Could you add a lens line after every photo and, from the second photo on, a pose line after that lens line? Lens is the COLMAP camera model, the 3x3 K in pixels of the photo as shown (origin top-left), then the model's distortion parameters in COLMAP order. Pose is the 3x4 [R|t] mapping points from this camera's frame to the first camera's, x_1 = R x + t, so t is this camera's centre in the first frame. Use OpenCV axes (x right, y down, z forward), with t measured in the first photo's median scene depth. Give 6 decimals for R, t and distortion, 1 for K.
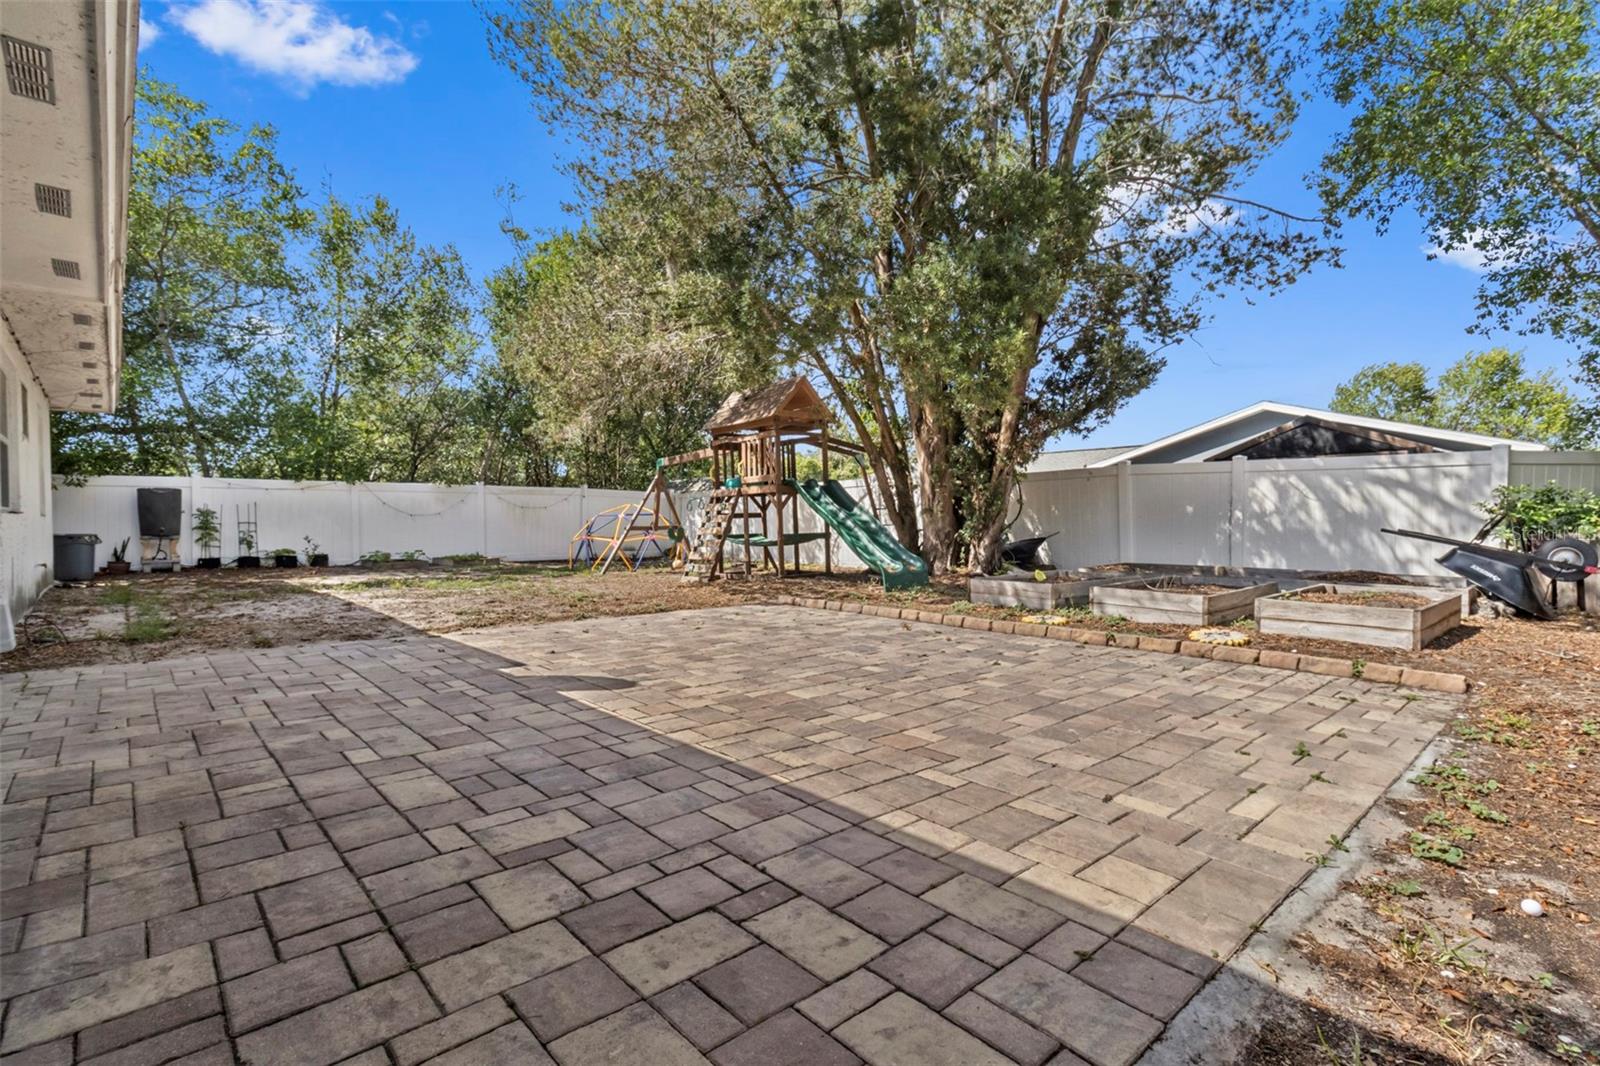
lens RADIAL K [[752.1, 0, 806.3], [0, 752.1, 528.6], [0, 0, 1]] dist [0.003029, -0.000548]
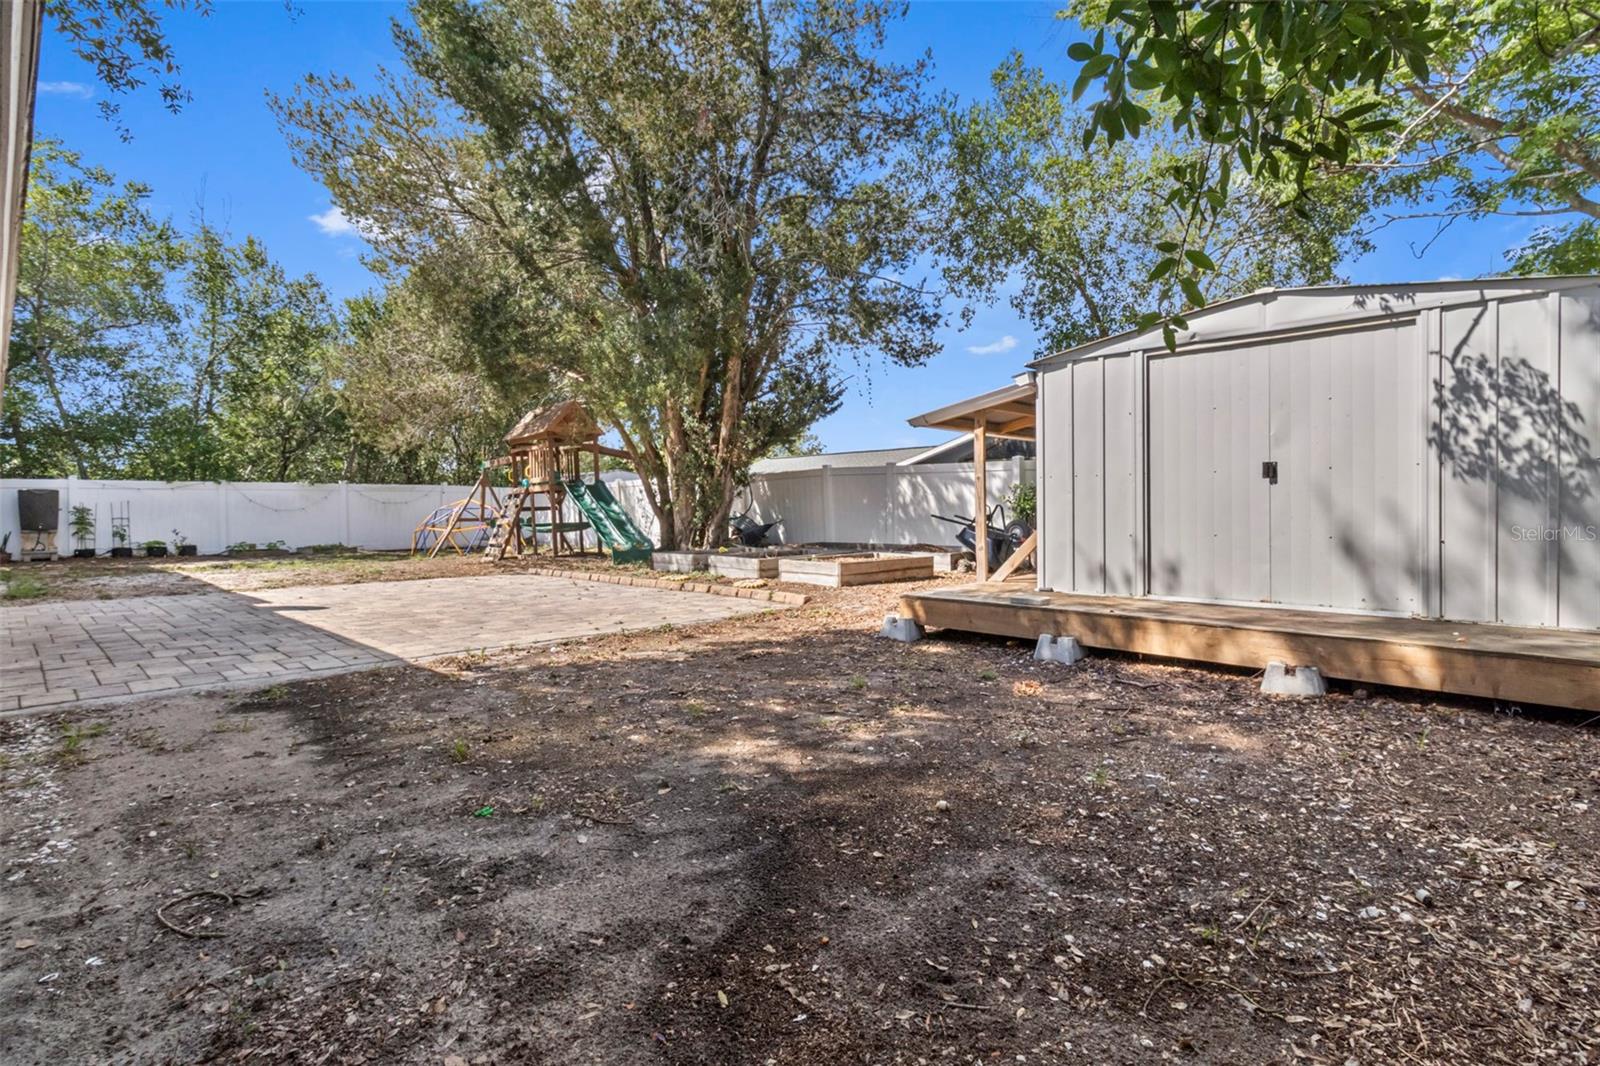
lens RADIAL K [[752.1, 0, 812.2], [0, 752.1, 501.8], [0, 0, 1]] dist [0.003029, -0.000548]
pose [[0.996893, -0.008152, 0.078341, 0.246418], [0.009951, 0.999695, -0.022593, 0.003594], [-0.078133, 0.023302, 0.996671, -0.260675]]
